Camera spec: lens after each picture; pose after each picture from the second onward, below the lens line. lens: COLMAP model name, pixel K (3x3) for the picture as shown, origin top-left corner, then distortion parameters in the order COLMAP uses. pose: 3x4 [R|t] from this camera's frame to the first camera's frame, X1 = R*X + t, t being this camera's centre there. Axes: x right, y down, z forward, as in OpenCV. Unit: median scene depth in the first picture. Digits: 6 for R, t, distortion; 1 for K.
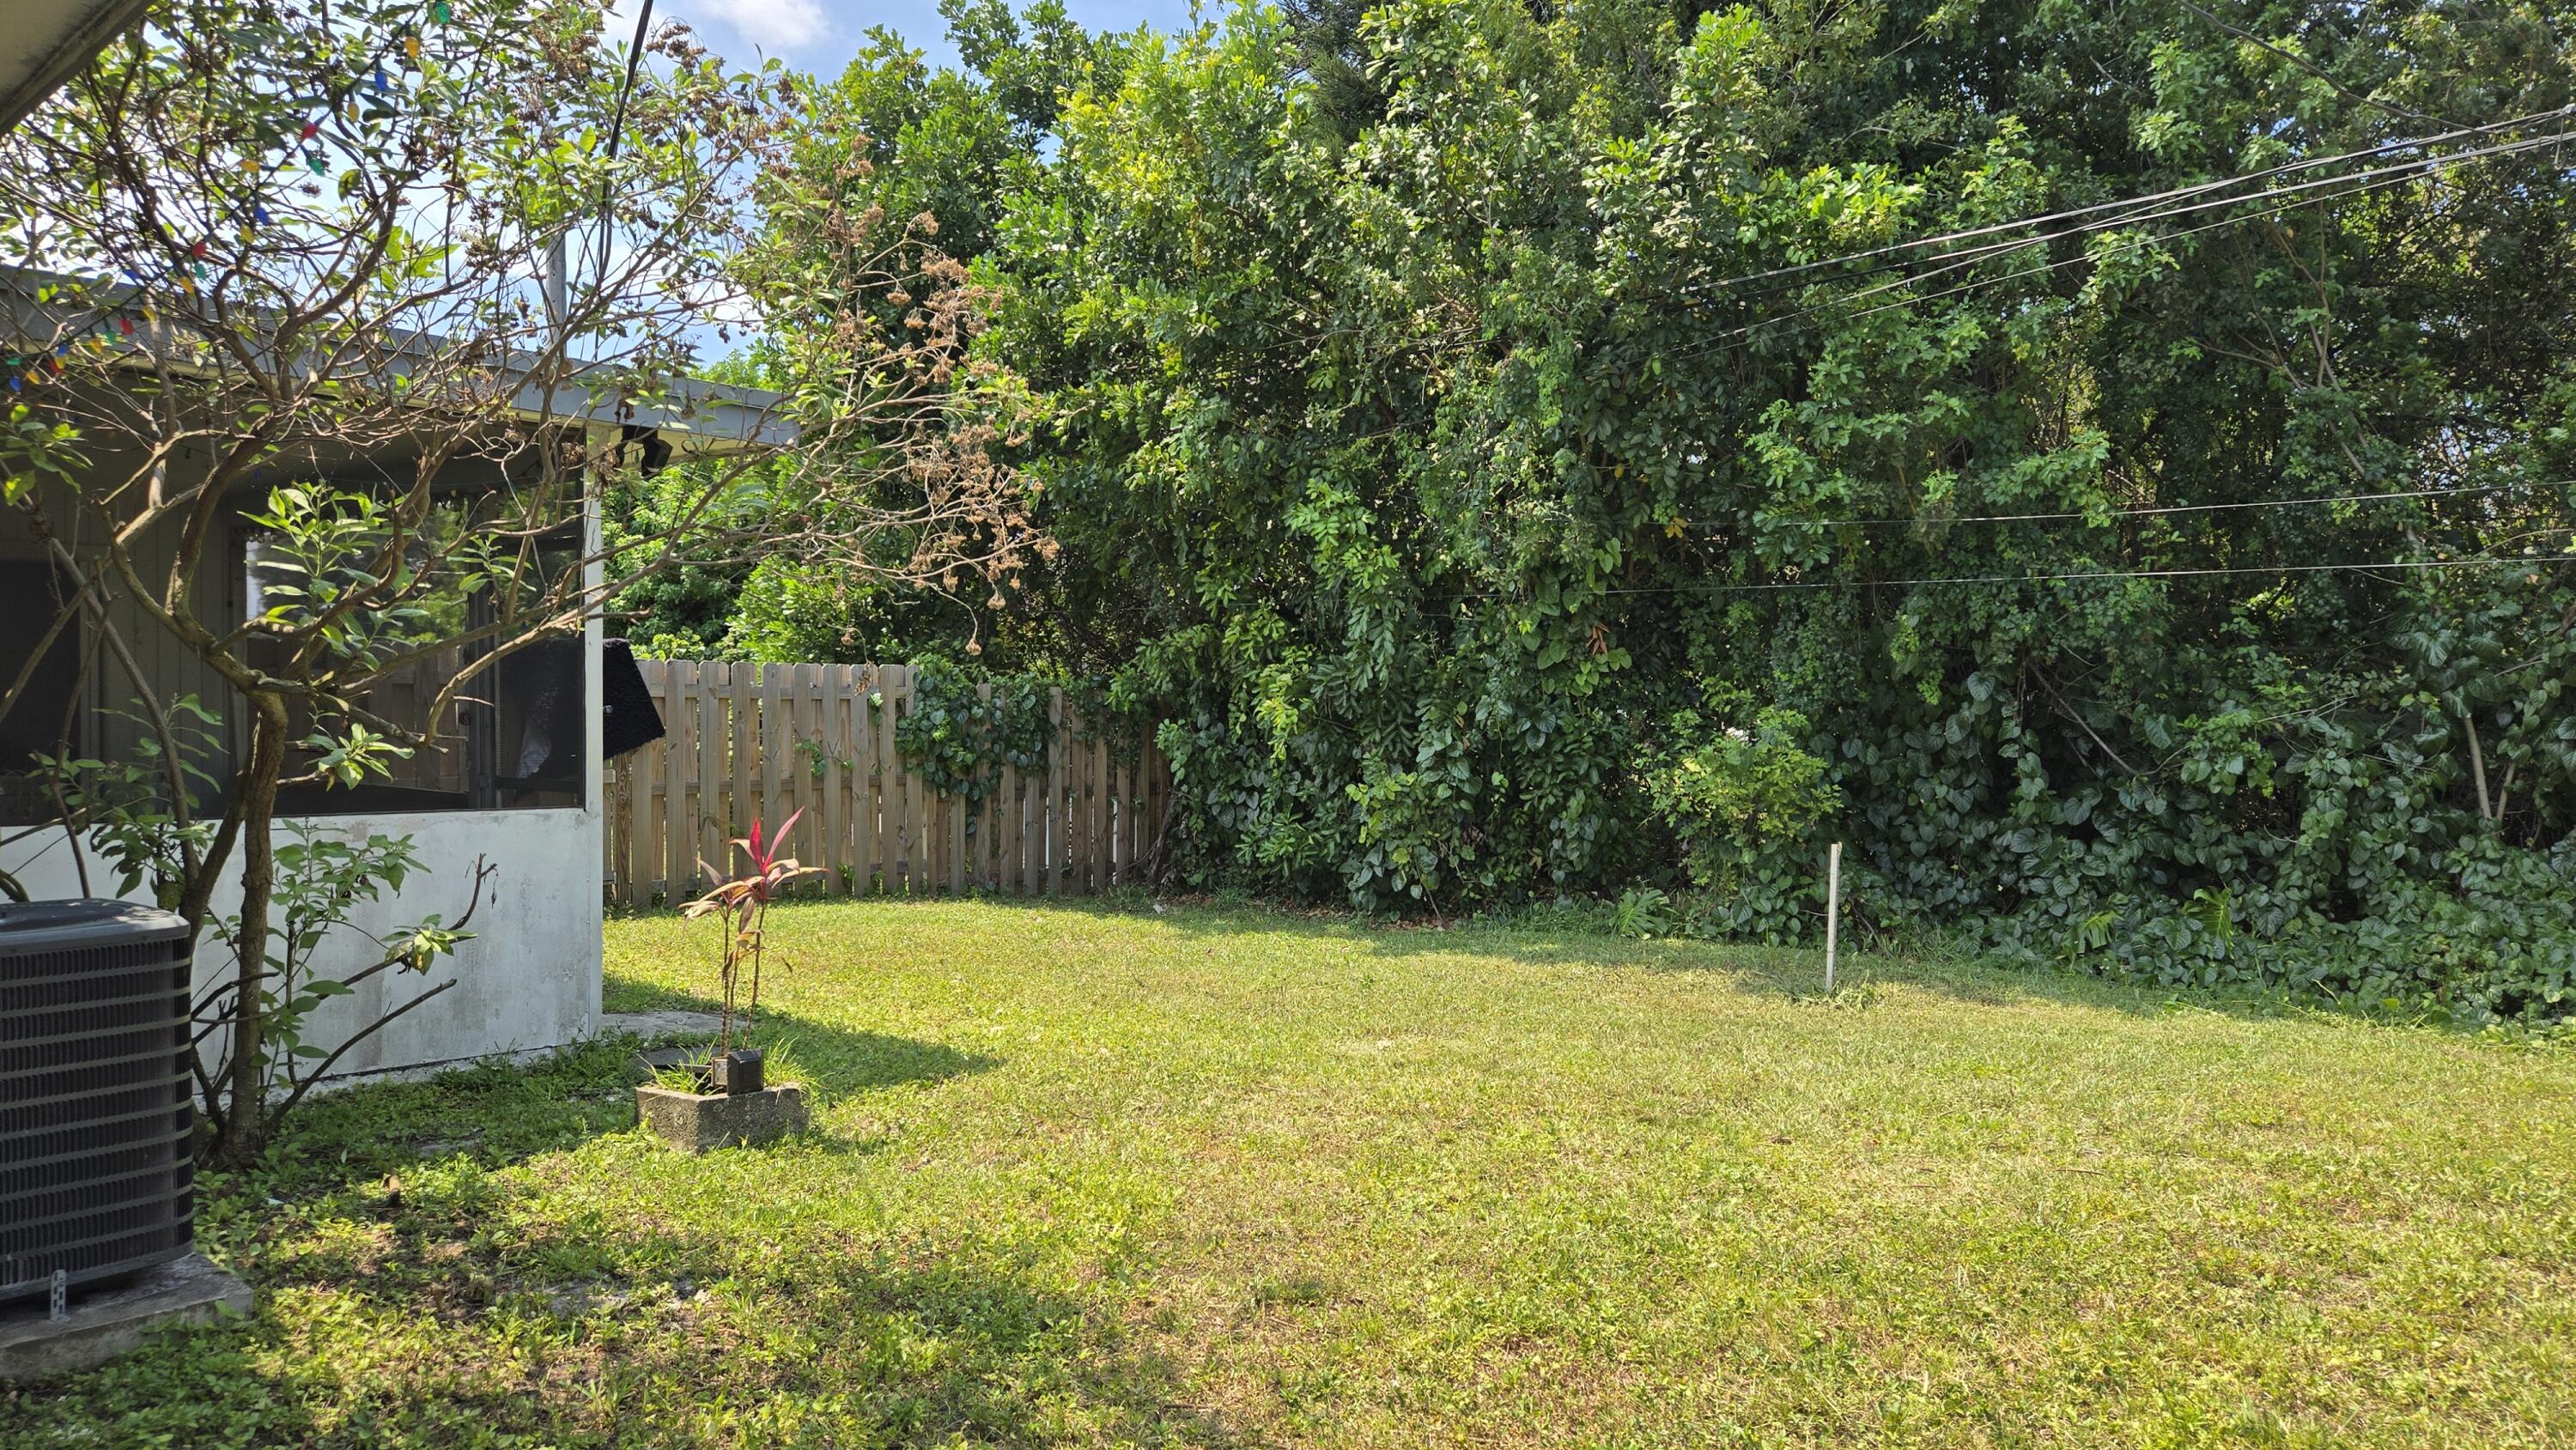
lens RADIAL K [[1699.4, 0, 1343.3], [0, 1699.4, 717.8], [0, 0, 1]] dist [0.059434, -0.000017]
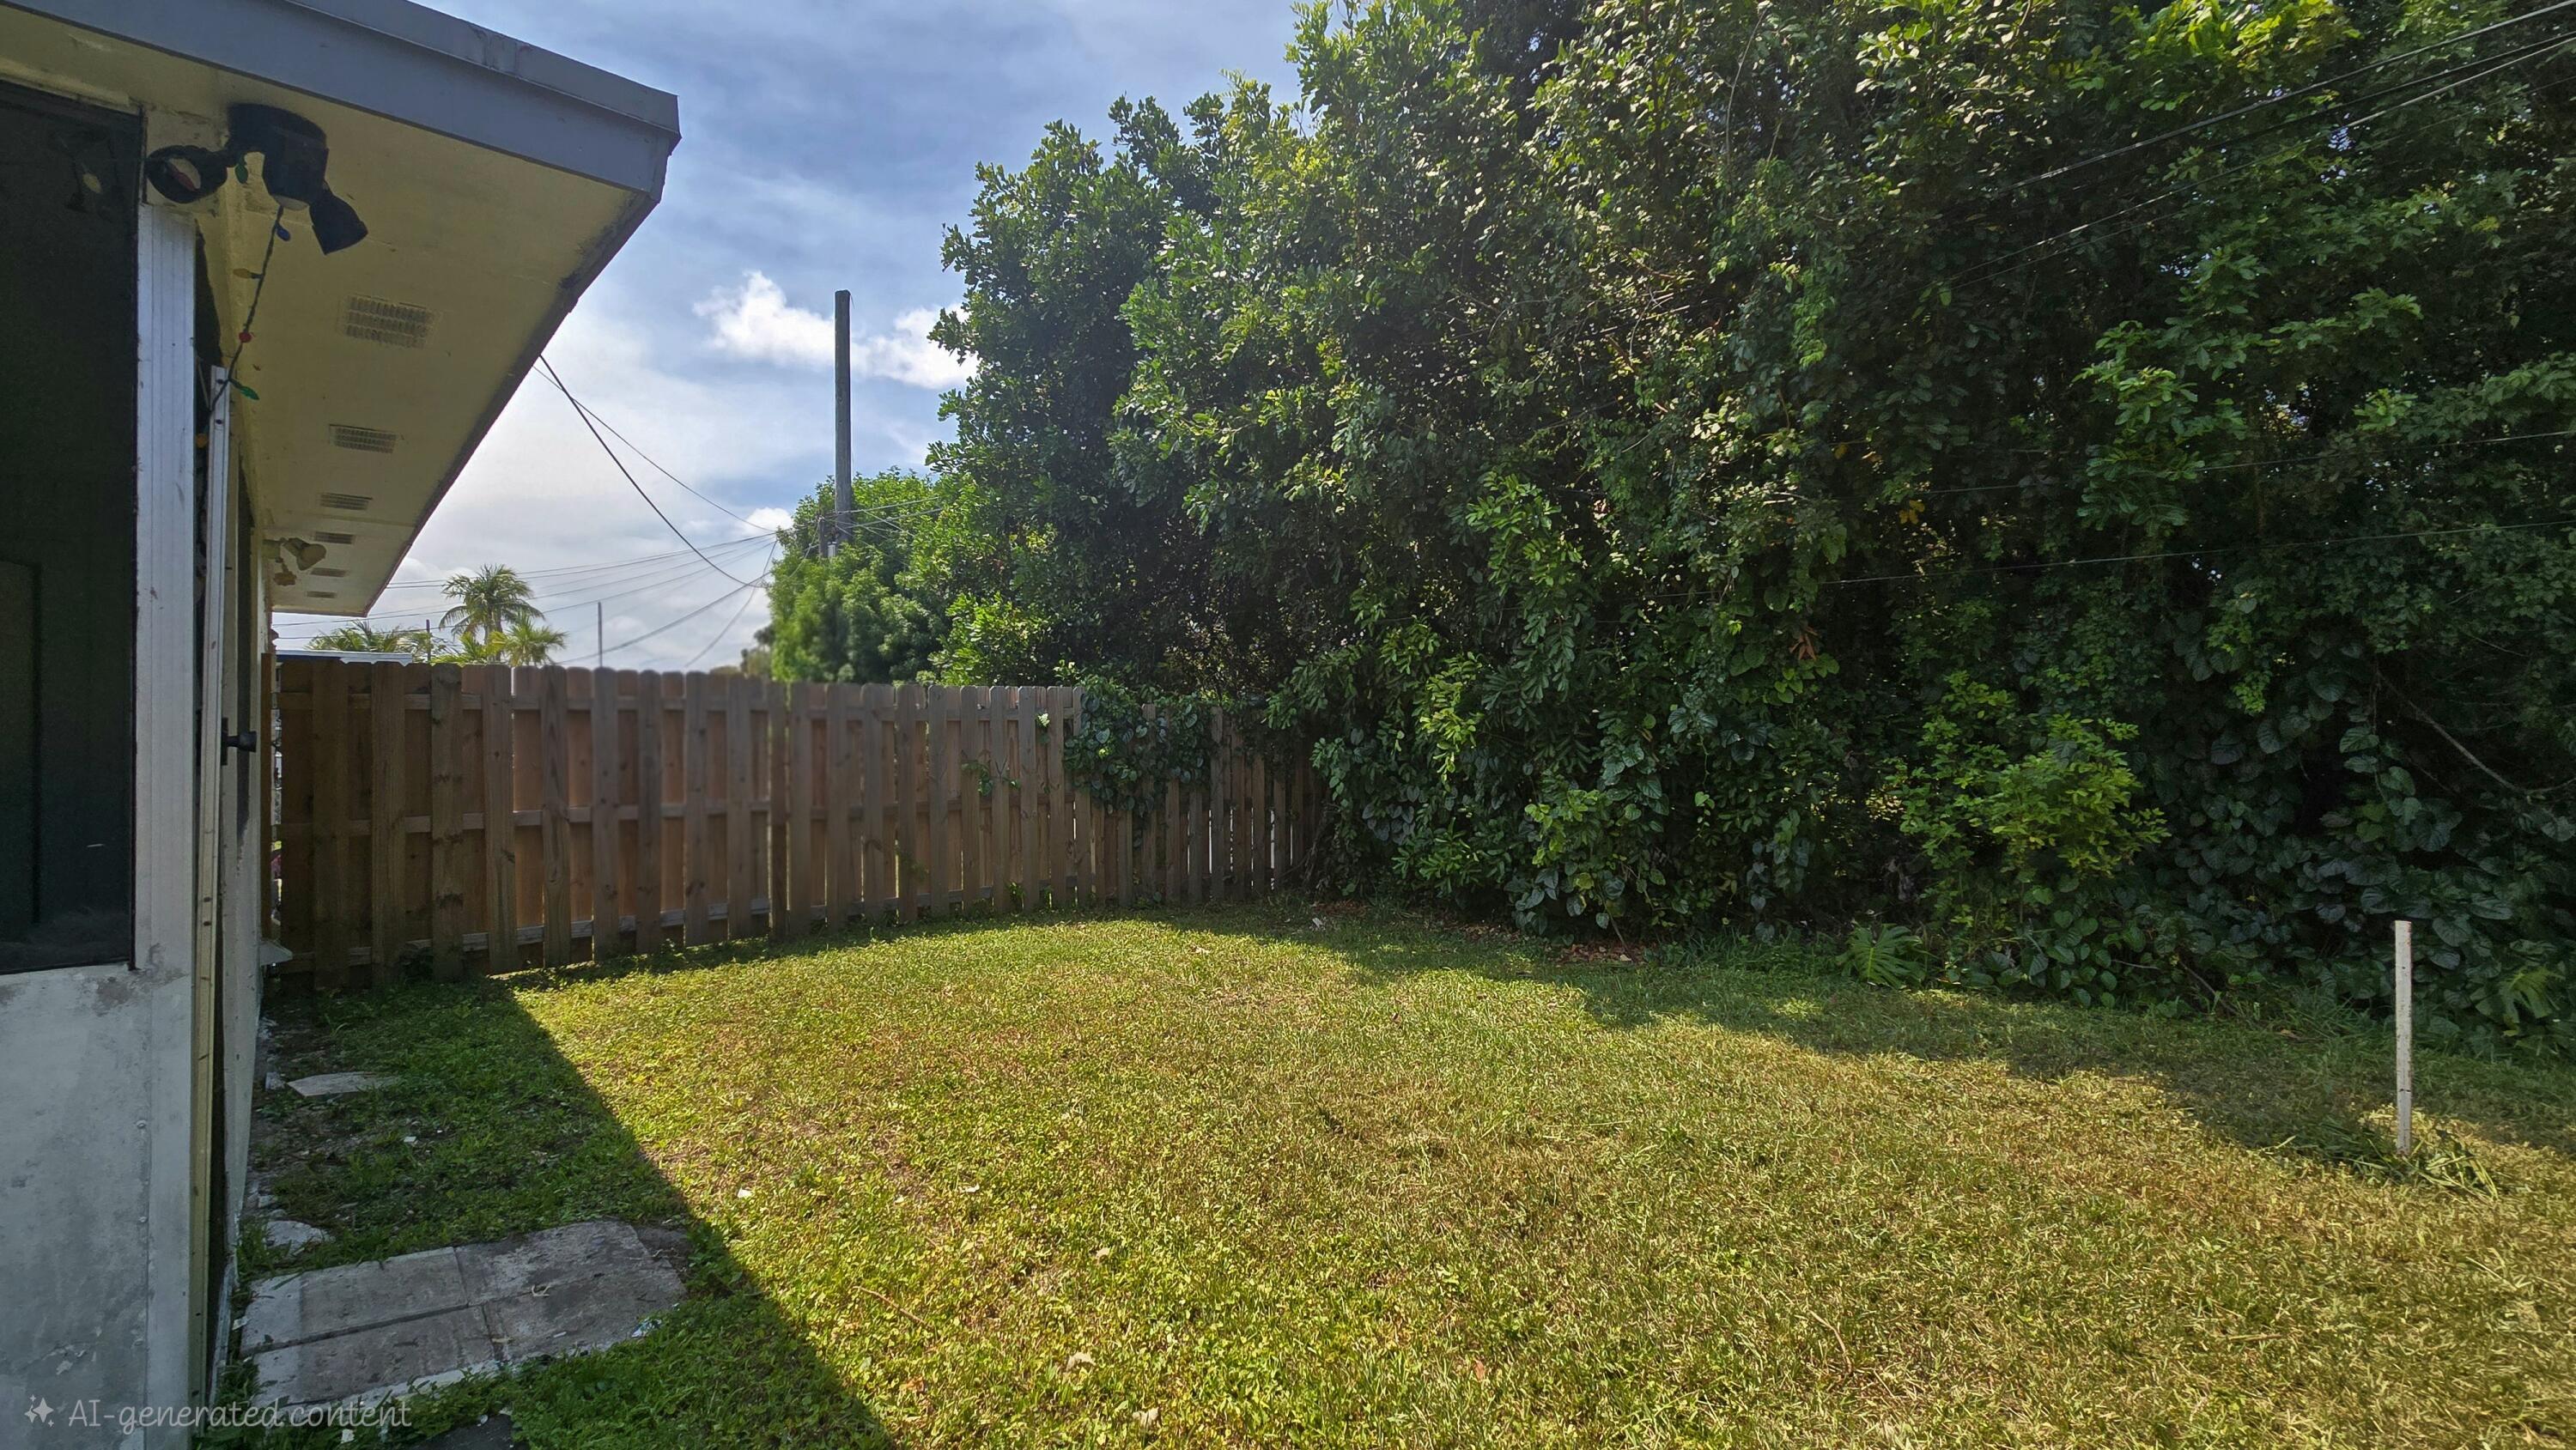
lens RADIAL K [[1063.0, 0, 1292.9], [0, 1063.0, 711.6], [0, 0, 1]] dist [-0.011946, 0.000368]
pose [[0.994788, -0.013352, -0.101089, -0.063167], [0.011484, 0.999753, -0.019034, -0.001925], [0.101318, 0.017774, 0.994695, 0.400009]]
